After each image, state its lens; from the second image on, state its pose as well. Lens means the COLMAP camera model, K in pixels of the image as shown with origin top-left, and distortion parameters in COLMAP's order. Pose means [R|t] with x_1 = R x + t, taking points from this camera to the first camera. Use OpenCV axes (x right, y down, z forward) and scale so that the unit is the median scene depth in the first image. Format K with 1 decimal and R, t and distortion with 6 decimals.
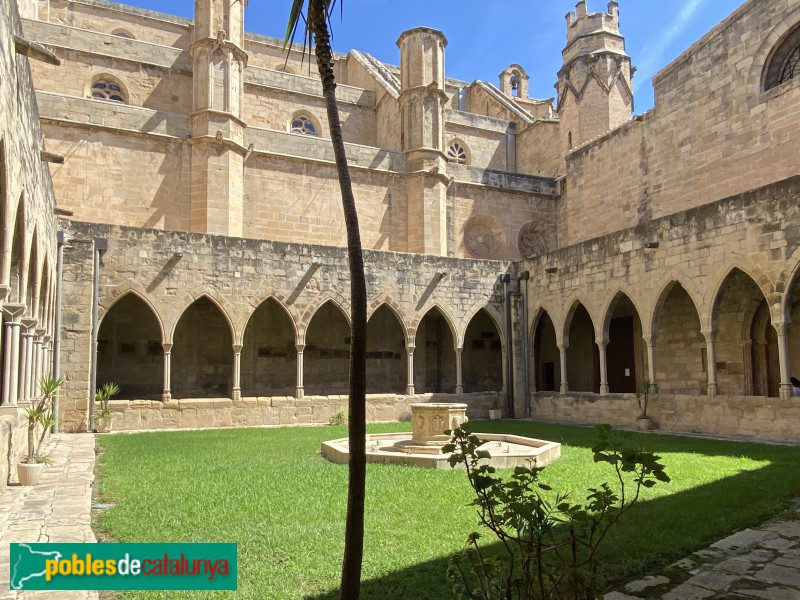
lens RADIAL K [[537.2, 0, 443.2], [0, 537.2, 303.6], [0, 0, 1]] dist [0.107328, -0.075856]
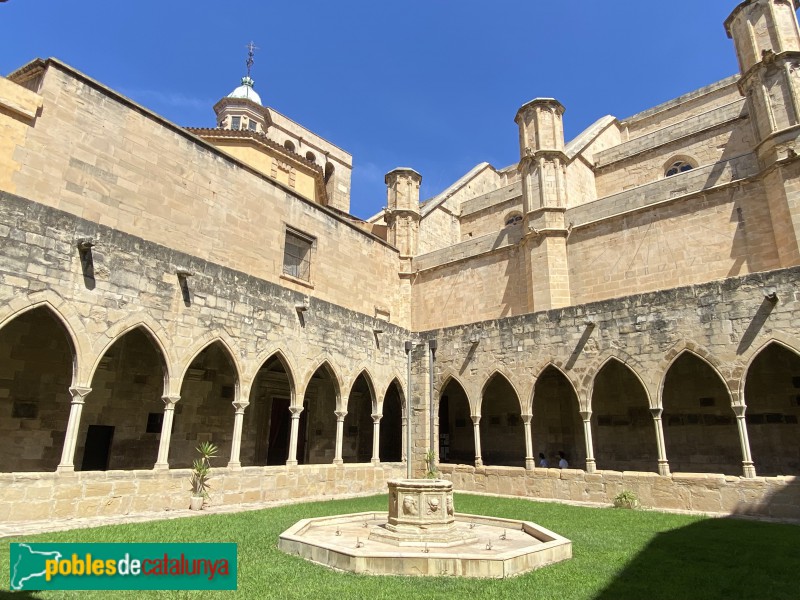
lens RADIAL K [[492.6, 0, 398.9], [0, 492.6, 285.1], [0, 0, 1]] dist [0.087564, -0.085771]
pose [[0.441904, -0.274561, -0.854012, 0.344549], [0.118566, 0.961534, -0.247778, 0.035938], [0.889192, 0.008237, 0.457459, 0.271262]]
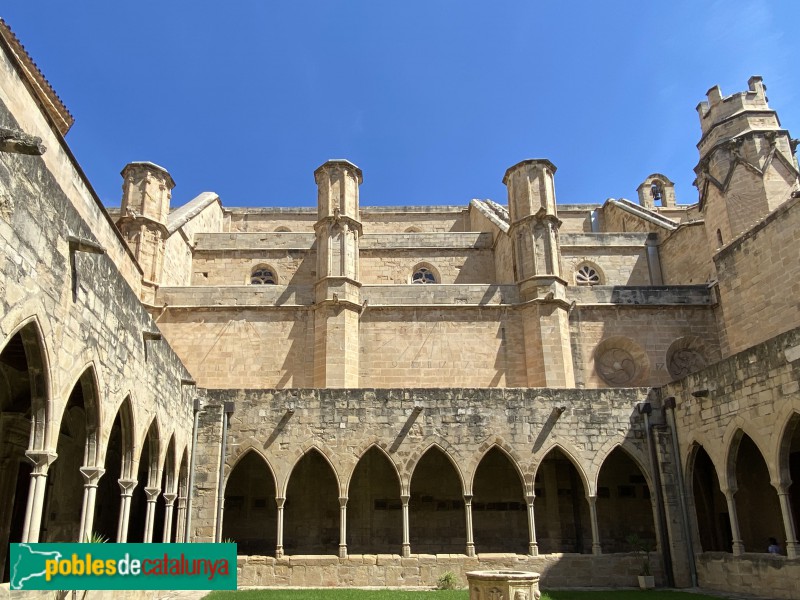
lens RADIAL K [[552.1, 0, 396.8], [0, 552.1, 349.3], [0, 0, 1]] dist [0.113602, -0.171533]
pose [[0.927590, -0.118439, -0.354330, 0.082894], [0.054252, 0.981068, -0.185909, 0.004242], [0.369640, 0.153224, 0.916454, 0.059472]]
